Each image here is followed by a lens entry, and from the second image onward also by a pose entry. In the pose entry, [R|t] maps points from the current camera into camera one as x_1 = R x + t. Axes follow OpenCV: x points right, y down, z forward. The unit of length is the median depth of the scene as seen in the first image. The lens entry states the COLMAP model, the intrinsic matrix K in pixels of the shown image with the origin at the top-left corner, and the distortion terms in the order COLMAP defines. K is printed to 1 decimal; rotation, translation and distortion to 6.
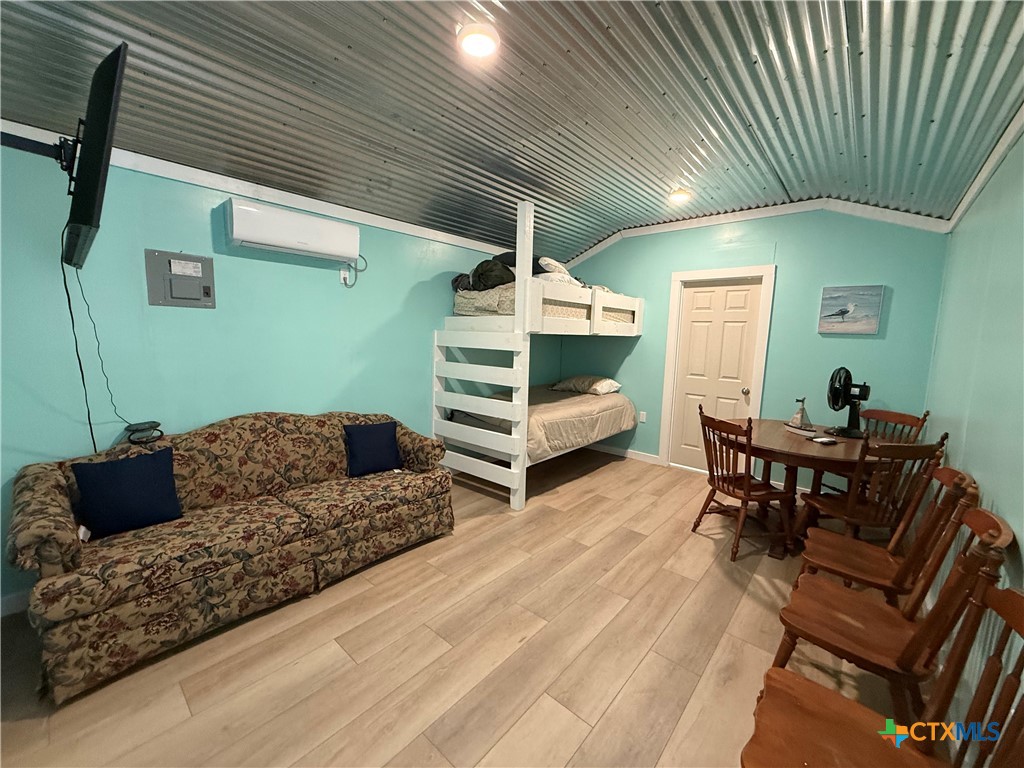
lens RADIAL K [[407.9, 0, 506.6], [0, 407.9, 380.3], [0, 0, 1]] dist [-0.001974, -0.000231]
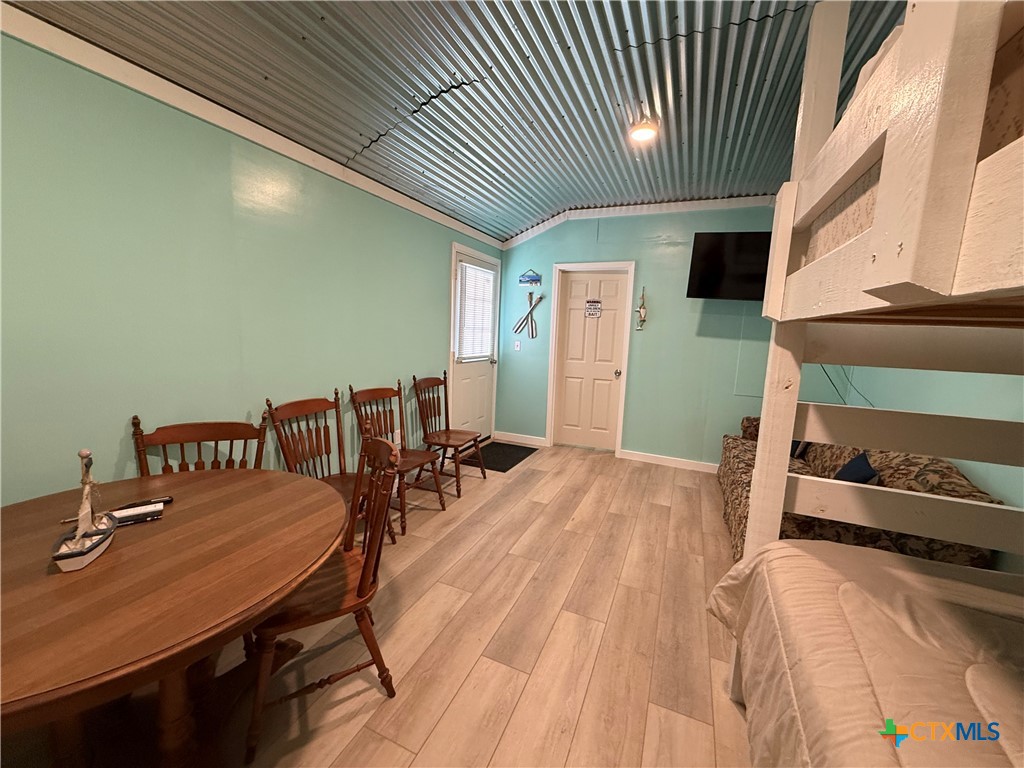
lens RADIAL K [[407.9, 0, 506.6], [0, 407.9, 380.3], [0, 0, 1]] dist [-0.001974, -0.000231]
pose [[-0.951927, -0.019083, -0.305730, 0.649667], [-0.094193, 0.967937, 0.232863, -0.182859], [0.291484, 0.250466, -0.923203, 1.887818]]
